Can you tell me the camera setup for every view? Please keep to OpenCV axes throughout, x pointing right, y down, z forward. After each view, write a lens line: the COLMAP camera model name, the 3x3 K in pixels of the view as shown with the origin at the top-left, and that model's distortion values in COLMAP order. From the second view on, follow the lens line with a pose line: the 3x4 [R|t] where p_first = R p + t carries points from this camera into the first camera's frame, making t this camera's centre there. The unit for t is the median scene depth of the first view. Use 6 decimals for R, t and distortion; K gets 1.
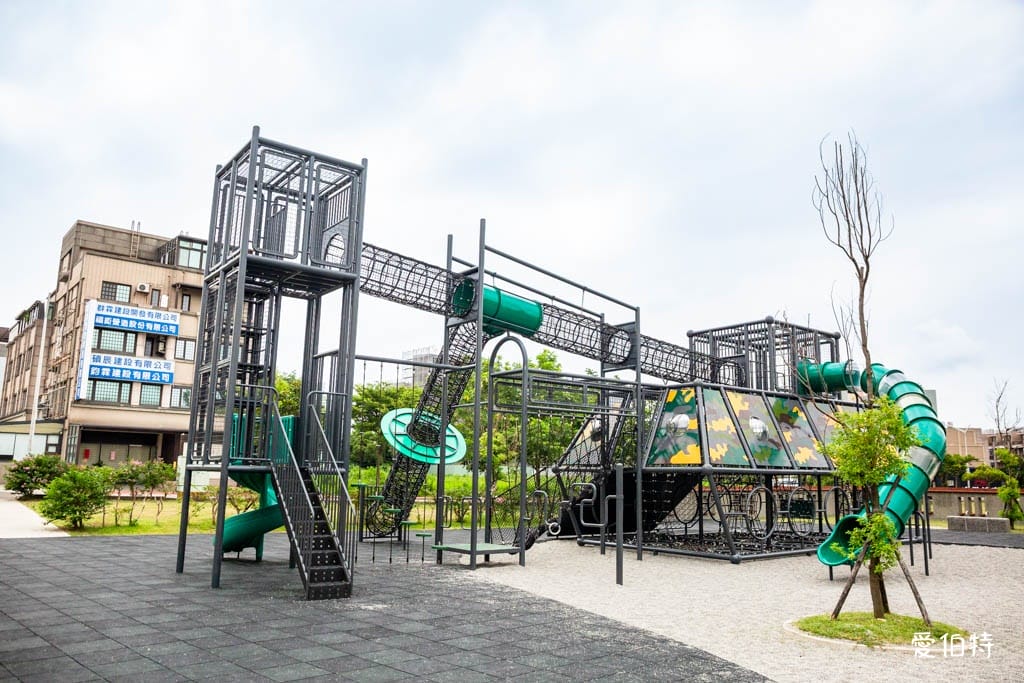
lens RADIAL K [[770.6, 0, 512.7], [0, 770.6, 338.2], [0, 0, 1]] dist [-0.009651, 0.005510]
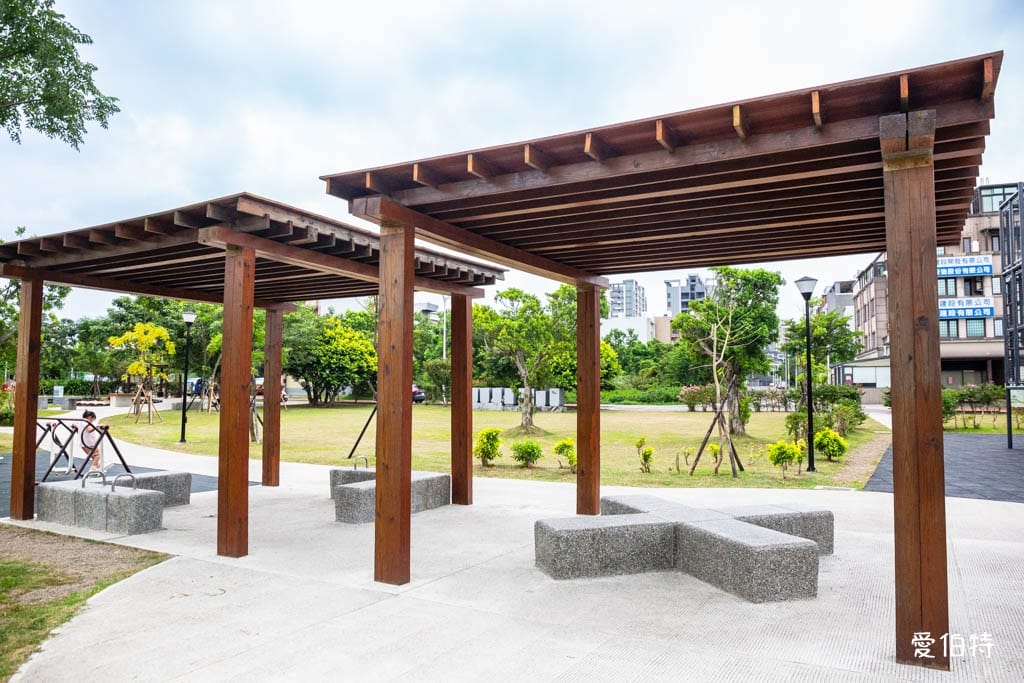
lens RADIAL K [[726.8, 0, 511.1], [0, 726.8, 340.2], [0, 0, 1]] dist [-0.039326, 0.005042]
pose [[0.524311, -0.076449, -0.848088, 0.083387], [0.157897, 0.987418, 0.008608, -0.029556], [0.836760, -0.138424, 0.529785, -0.176222]]
